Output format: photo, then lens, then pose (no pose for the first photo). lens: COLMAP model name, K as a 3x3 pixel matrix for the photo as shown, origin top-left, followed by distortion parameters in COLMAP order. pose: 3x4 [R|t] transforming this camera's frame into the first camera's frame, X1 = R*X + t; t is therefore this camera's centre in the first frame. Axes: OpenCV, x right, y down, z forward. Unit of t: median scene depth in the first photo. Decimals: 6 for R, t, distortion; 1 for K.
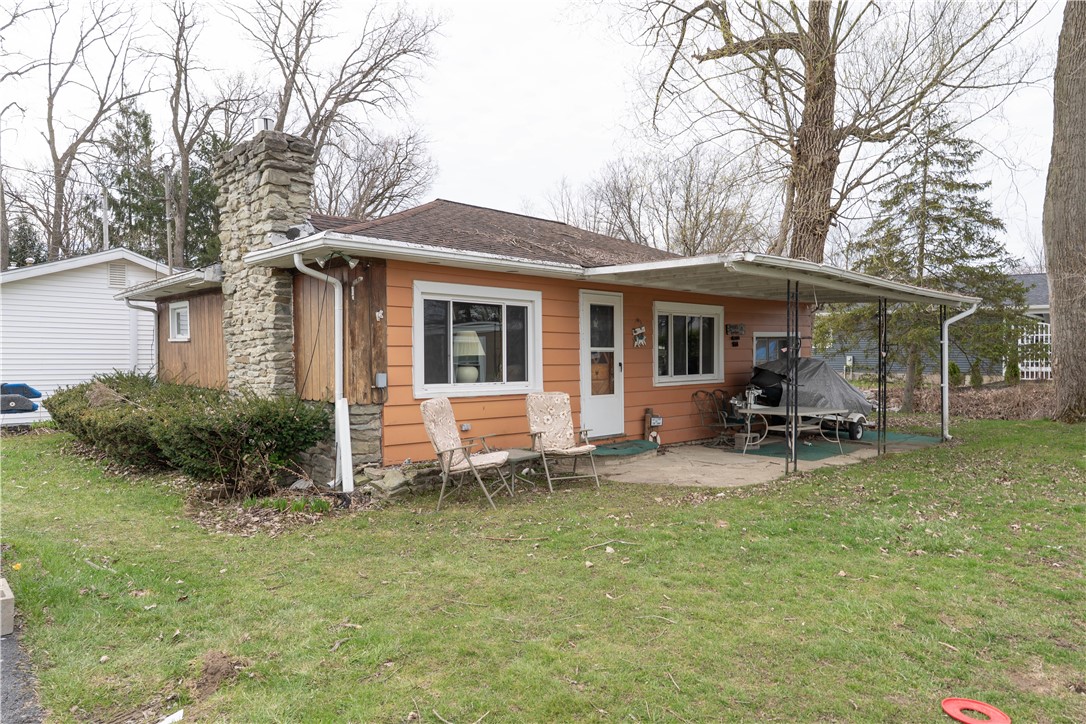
lens RADIAL K [[686.5, 0, 542.0], [0, 686.5, 362.3], [0, 0, 1]] dist [-0.005271, -0.001846]
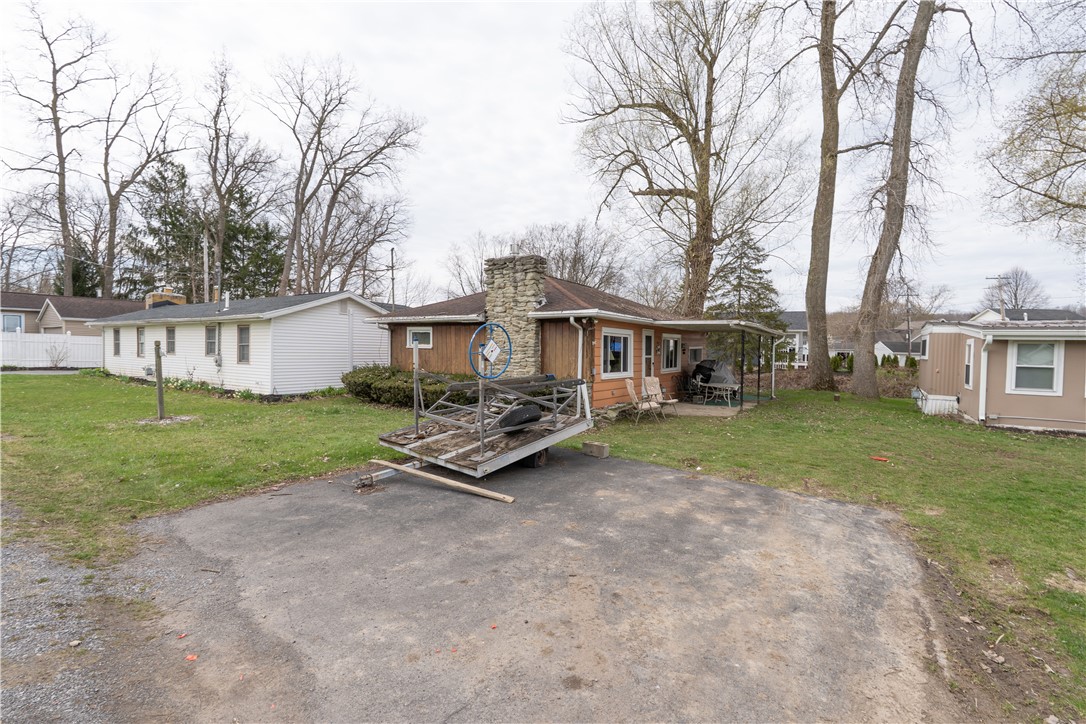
lens RADIAL K [[478.3, 0, 545.5], [0, 478.3, 361.1], [0, 0, 1]] dist [-0.005143, 0.001132]
pose [[0.972298, 0.008113, 0.233603, -0.412634], [-0.011646, 0.999838, 0.013749, -0.015285], [-0.233453, -0.016089, 0.972235, -0.271675]]
